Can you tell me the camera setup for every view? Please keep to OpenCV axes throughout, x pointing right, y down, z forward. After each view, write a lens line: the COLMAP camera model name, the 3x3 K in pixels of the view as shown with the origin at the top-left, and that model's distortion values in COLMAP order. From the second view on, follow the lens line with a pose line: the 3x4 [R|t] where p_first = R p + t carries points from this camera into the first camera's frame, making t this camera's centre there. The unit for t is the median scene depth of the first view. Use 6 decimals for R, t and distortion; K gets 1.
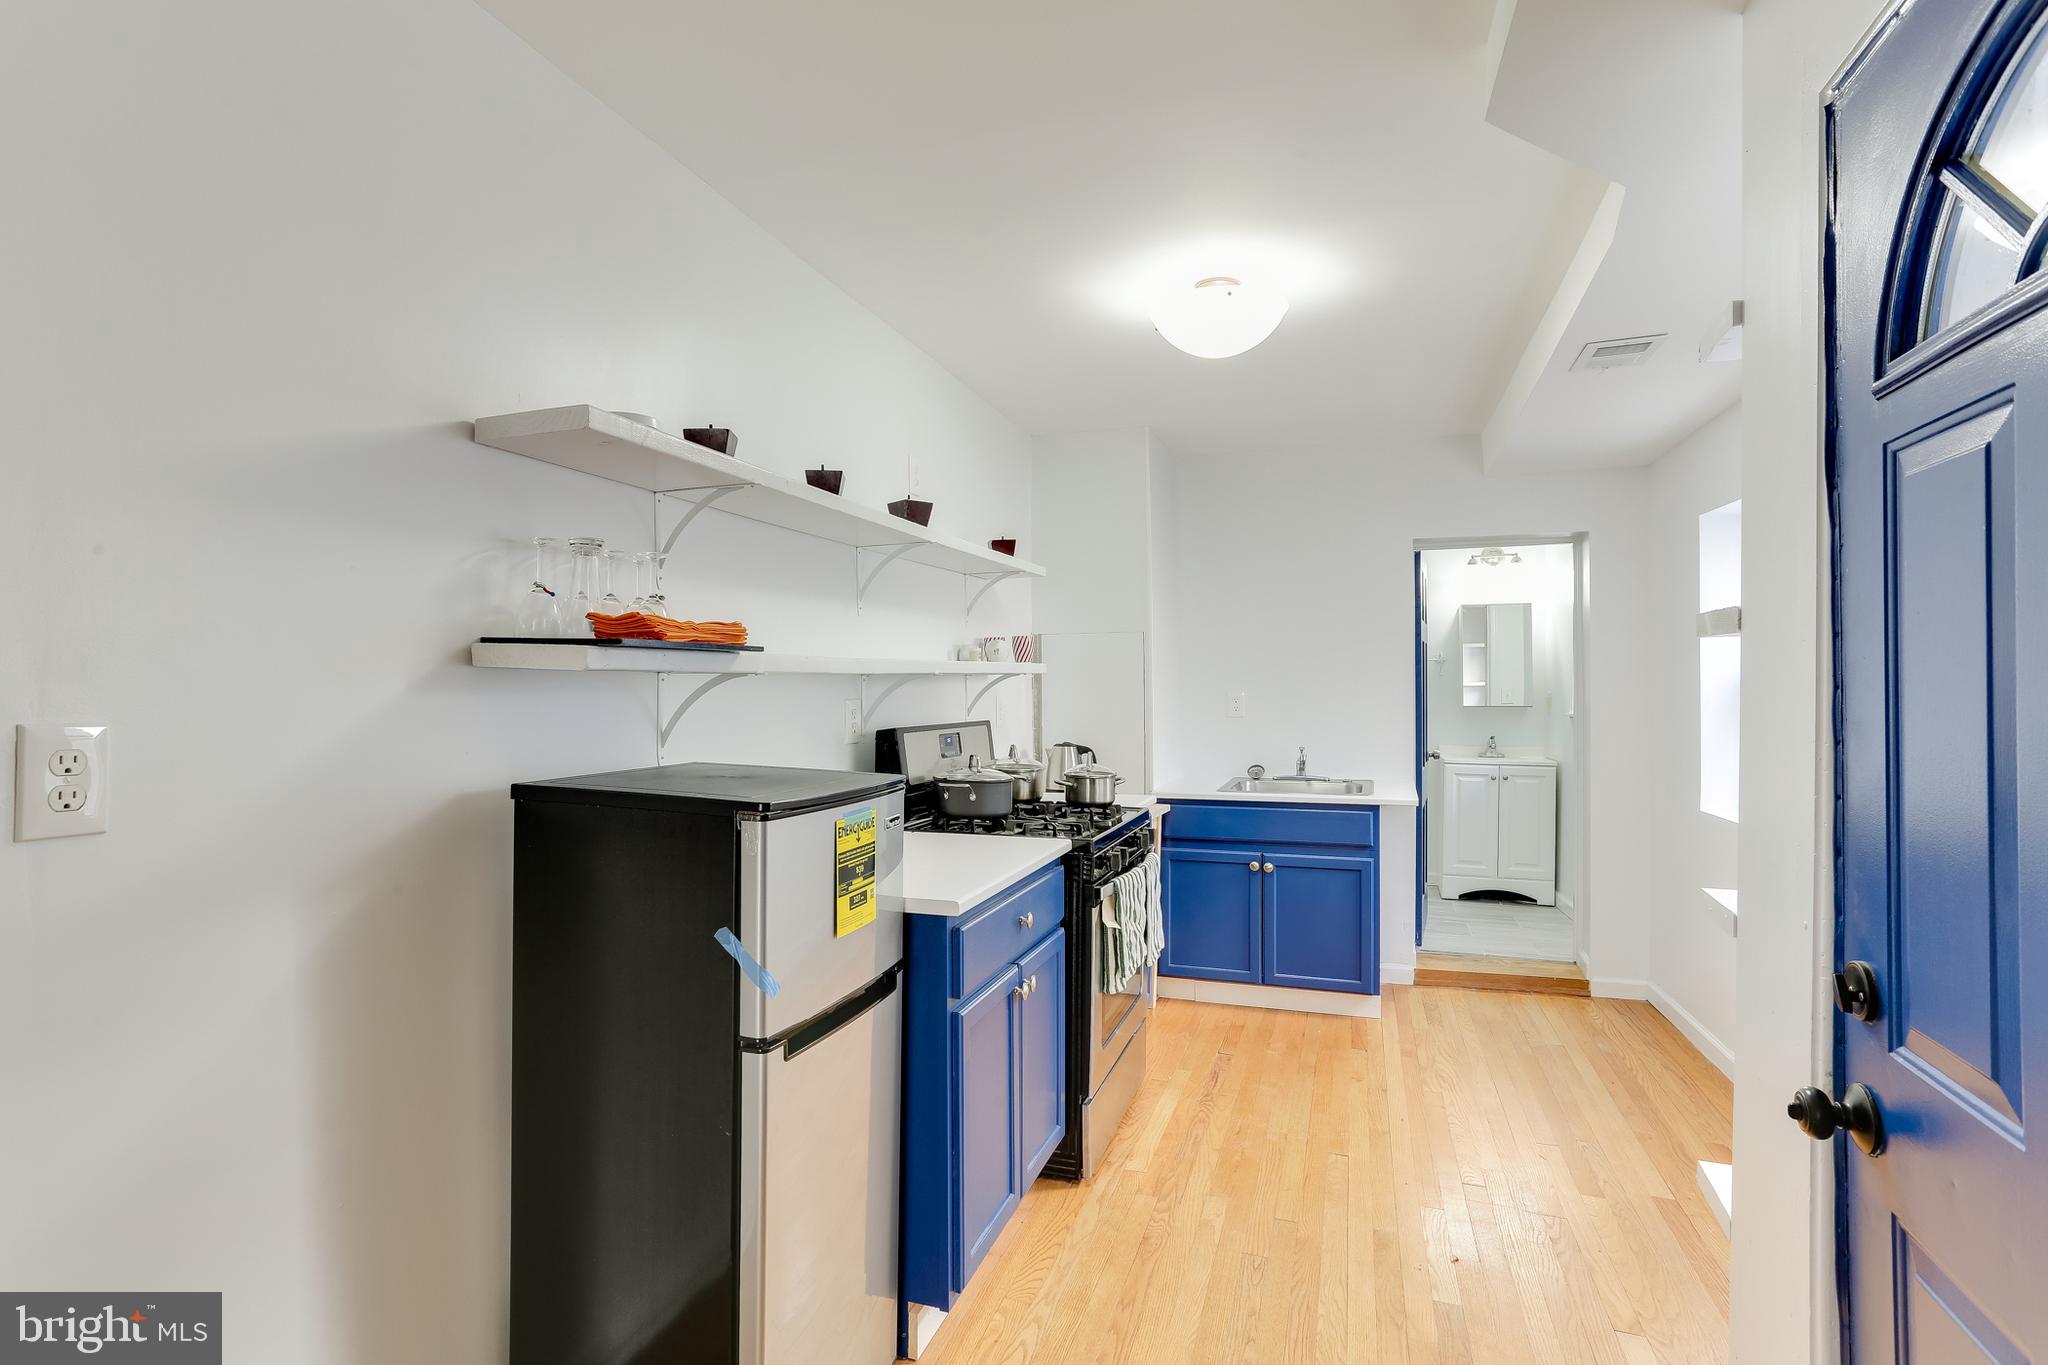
lens RADIAL K [[947.9, 0, 1029.5], [0, 947.9, 689.0], [0, 0, 1]] dist [-0.000579, 0.000001]
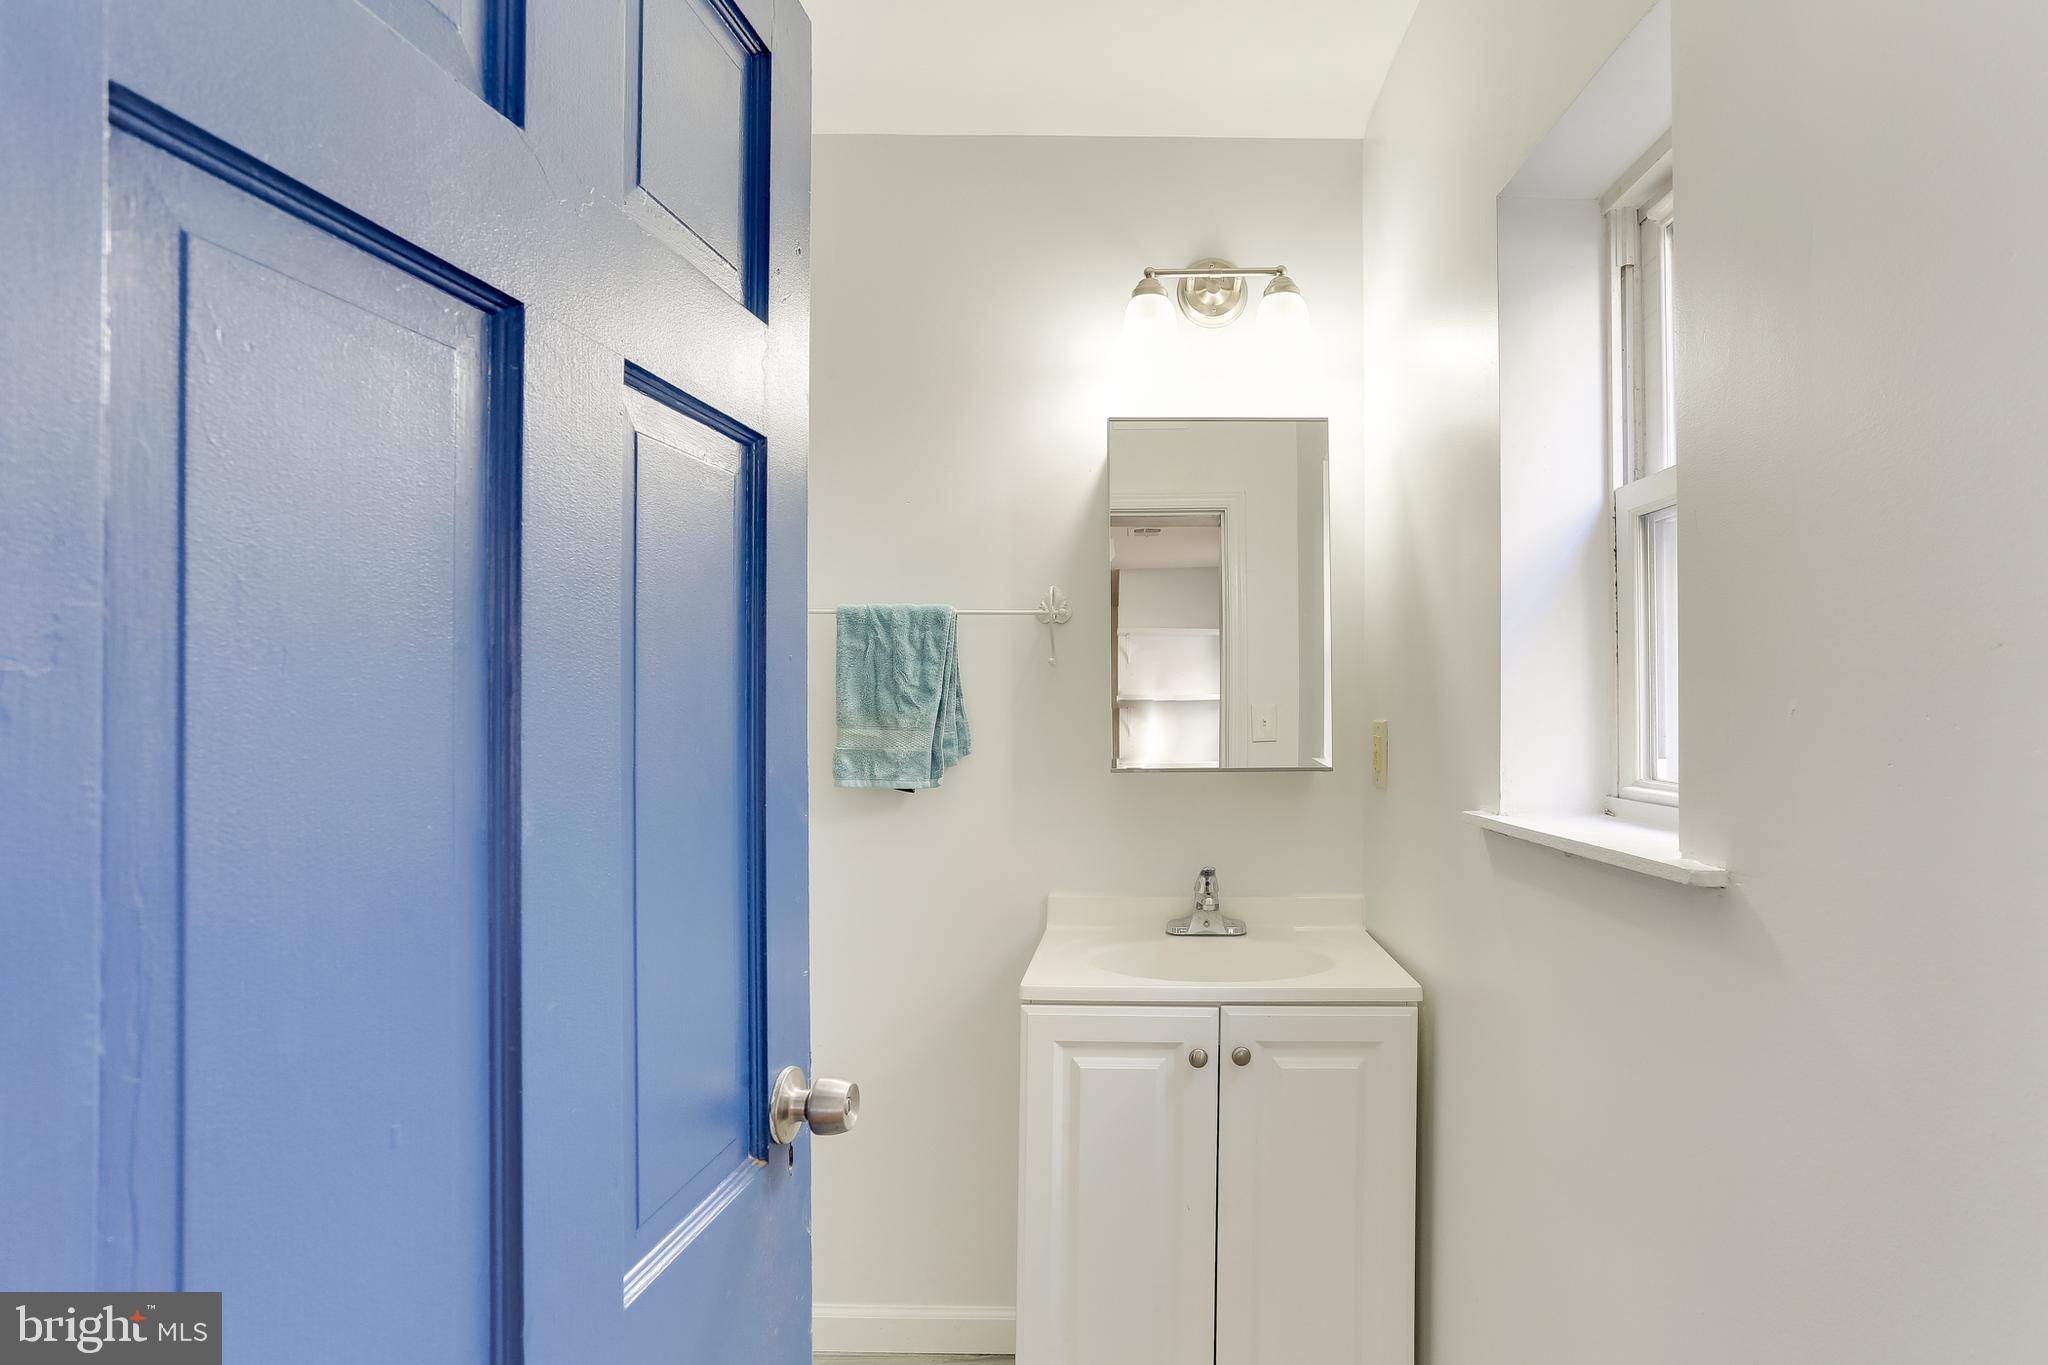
lens RADIAL K [[947.9, 0, 1029.5], [0, 947.9, 689.0], [0, 0, 1]] dist [-0.000579, 0.000001]
pose [[0.978898, 0.001746, 0.204340, 0.544235], [0.000265, 0.999952, -0.009810, -0.005261], [-0.204347, 0.009657, 0.978851, 1.050723]]
